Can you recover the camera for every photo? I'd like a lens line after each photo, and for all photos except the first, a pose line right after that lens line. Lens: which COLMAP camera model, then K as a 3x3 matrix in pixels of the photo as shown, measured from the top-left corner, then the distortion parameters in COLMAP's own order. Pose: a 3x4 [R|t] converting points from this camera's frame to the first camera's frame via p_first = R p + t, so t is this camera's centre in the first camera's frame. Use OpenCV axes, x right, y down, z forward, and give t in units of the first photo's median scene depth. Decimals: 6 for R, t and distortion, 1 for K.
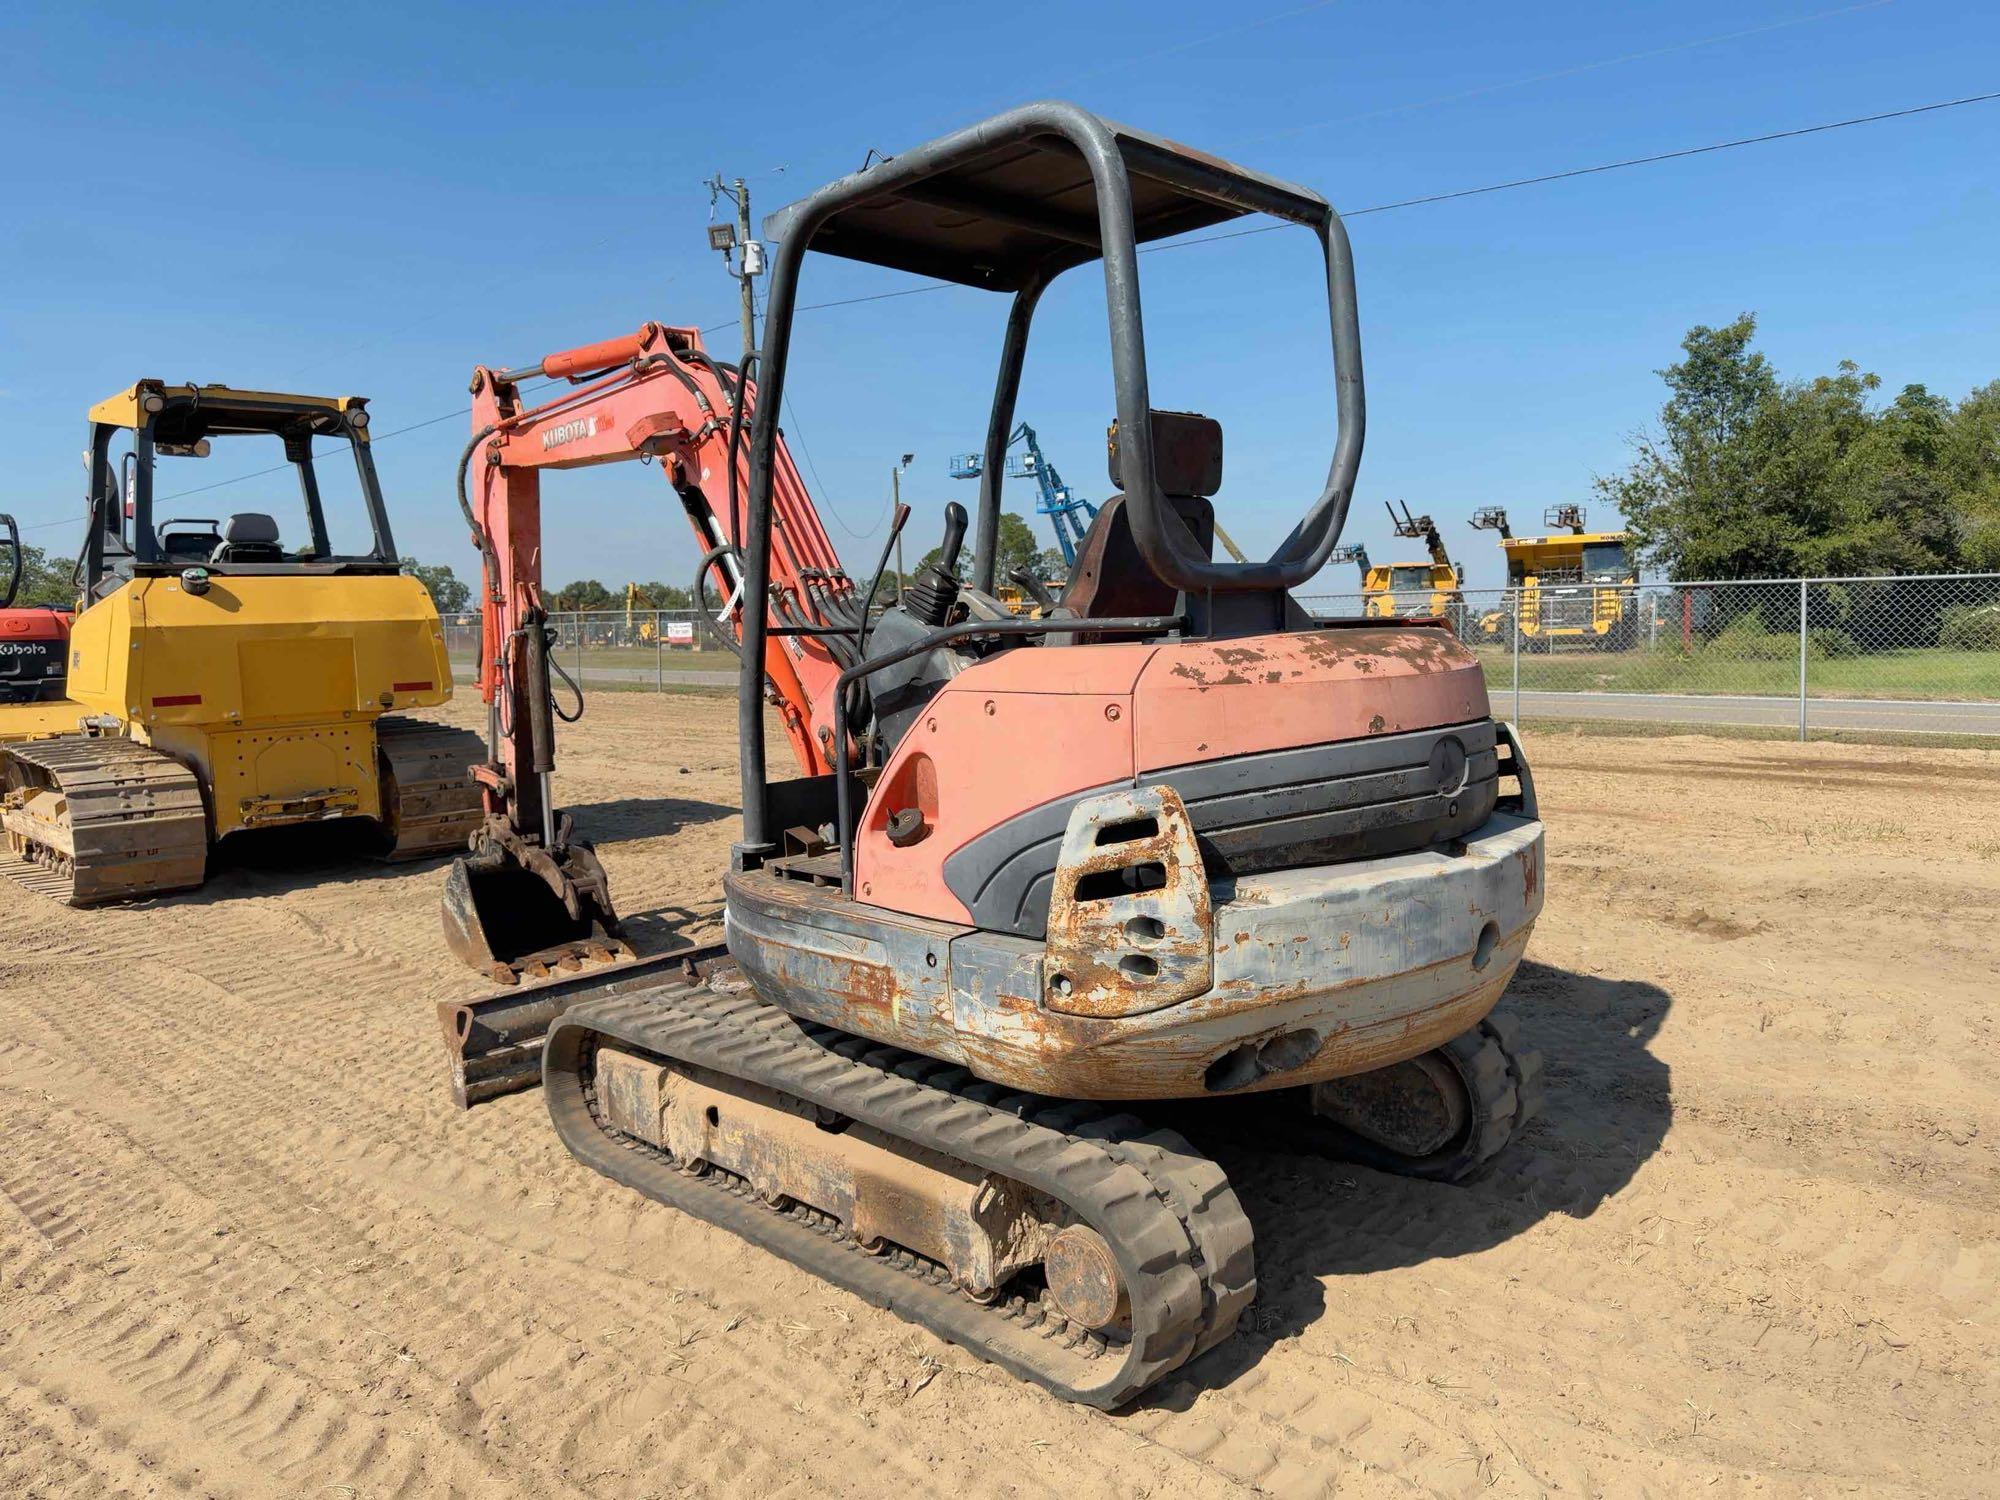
lens RADIAL K [[1411.3, 0, 993.2], [0, 1411.3, 758.1], [0, 0, 1]] dist [0.057267, -0.074695]
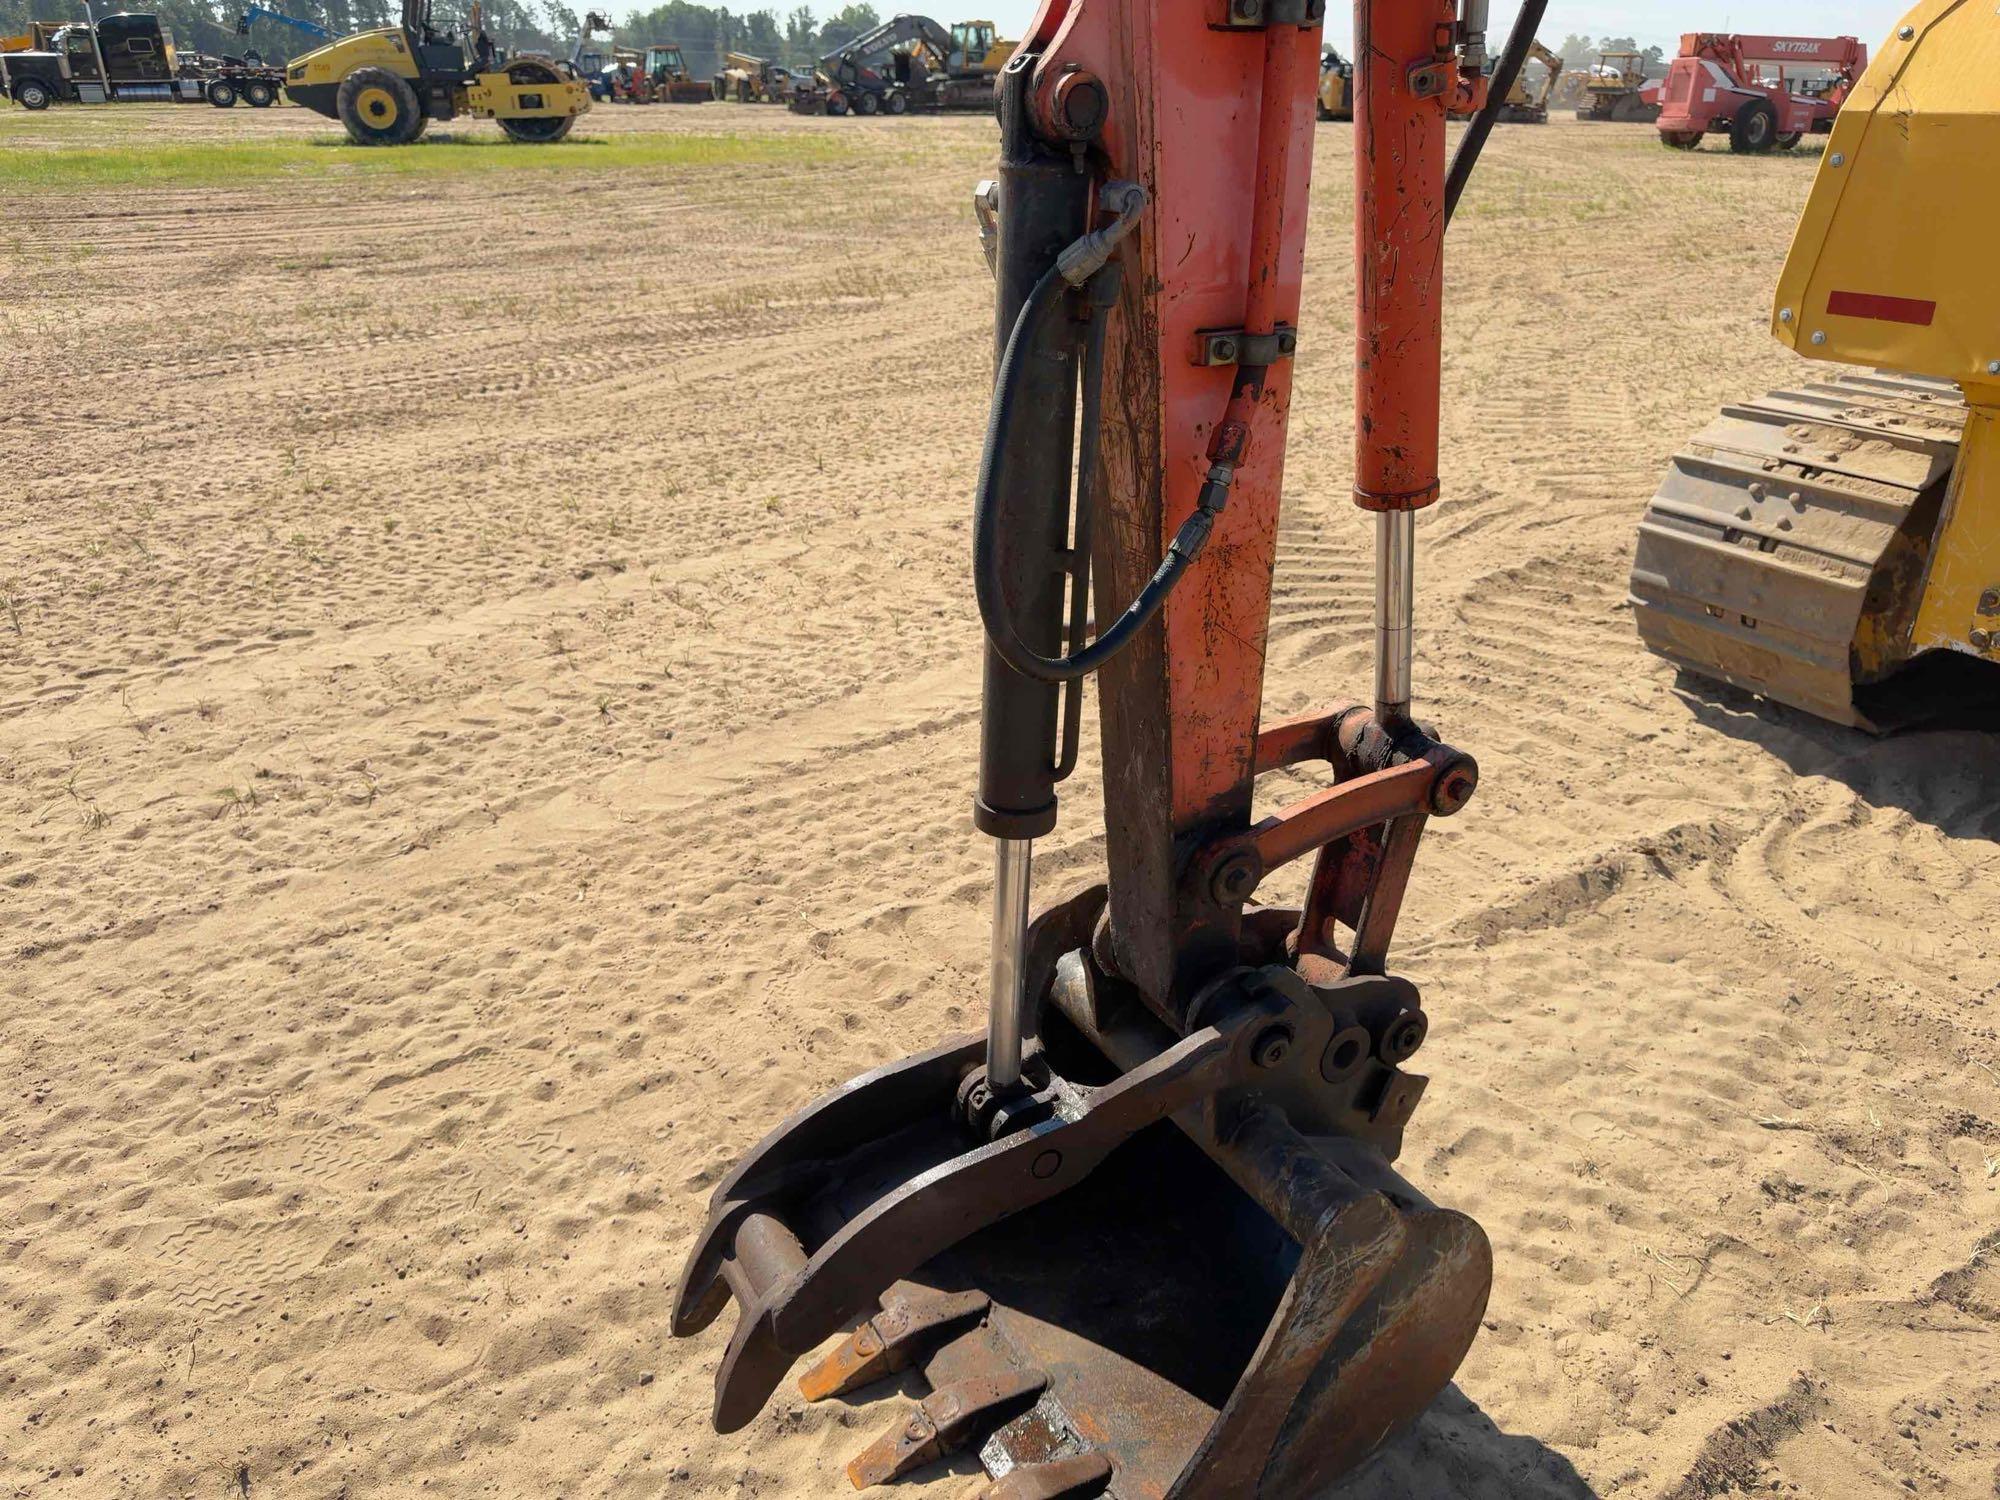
lens RADIAL K [[1411.3, 0, 995.7], [0, 1411.3, 758.8], [0, 0, 1]] dist [0.057267, -0.074695]
pose [[-0.223525, 0.429068, -0.875178, -0.190631], [-0.102412, 0.882588, 0.458857, -0.188552], [0.969303, 0.192194, -0.153339, 1.773486]]
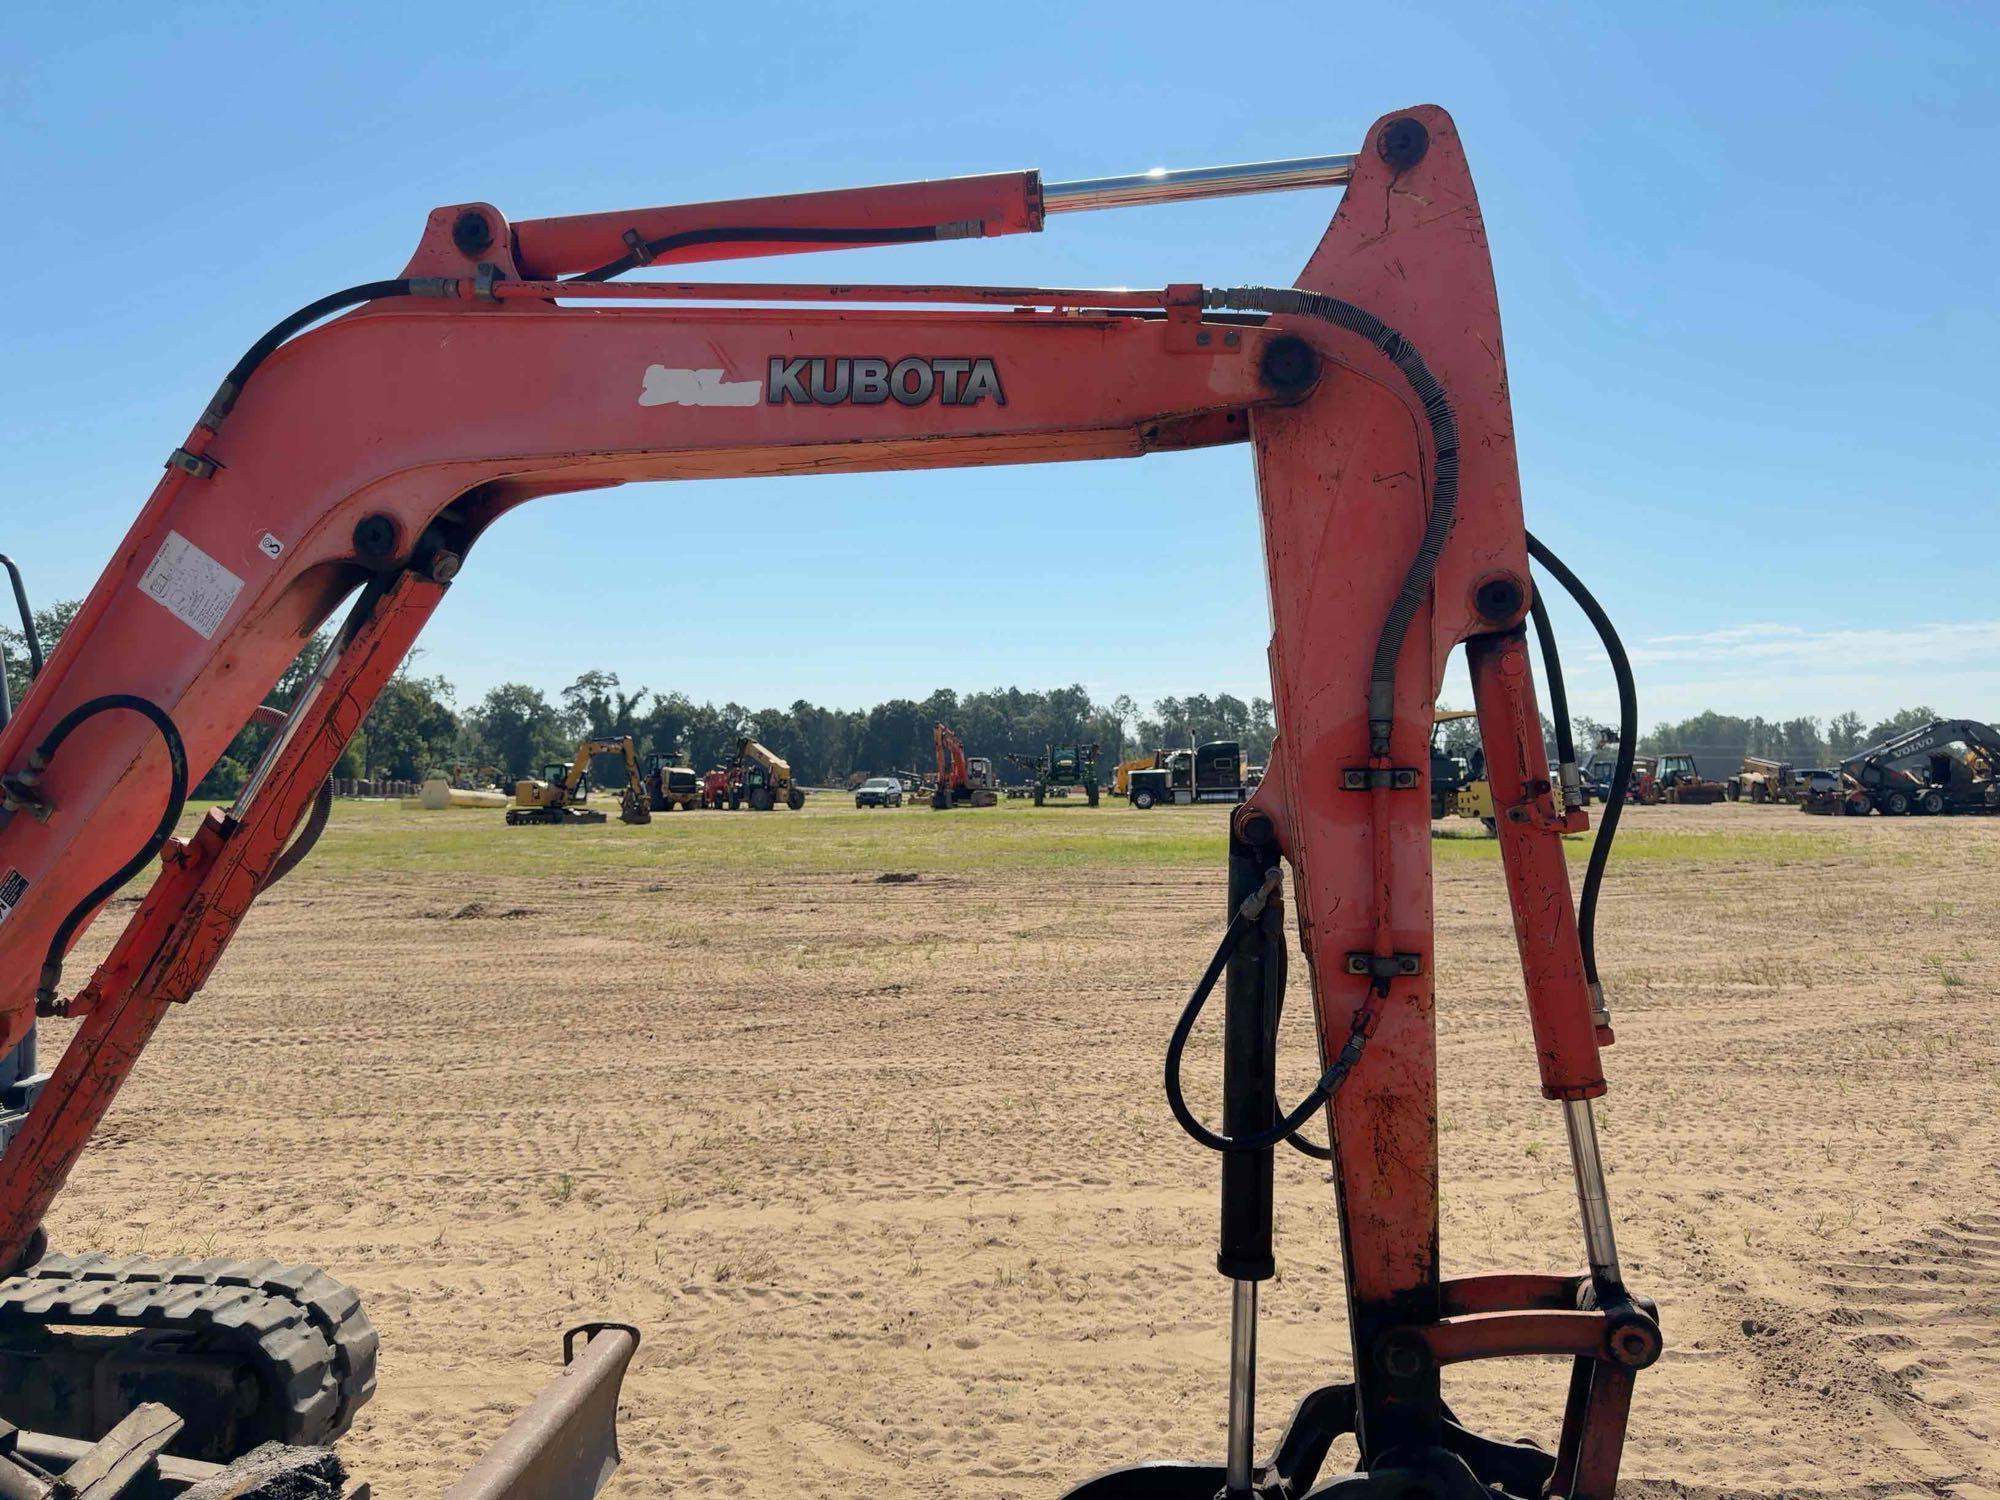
lens RADIAL K [[1411.3, 0, 1006.8], [0, 1411.3, 754.8], [0, 0, 1]] dist [0.057267, -0.074695]
pose [[-0.770636, 0.003495, -0.637267, -0.080452], [-0.049752, 0.996603, 0.065629, -0.237524], [0.635331, 0.082281, -0.767844, 2.099689]]
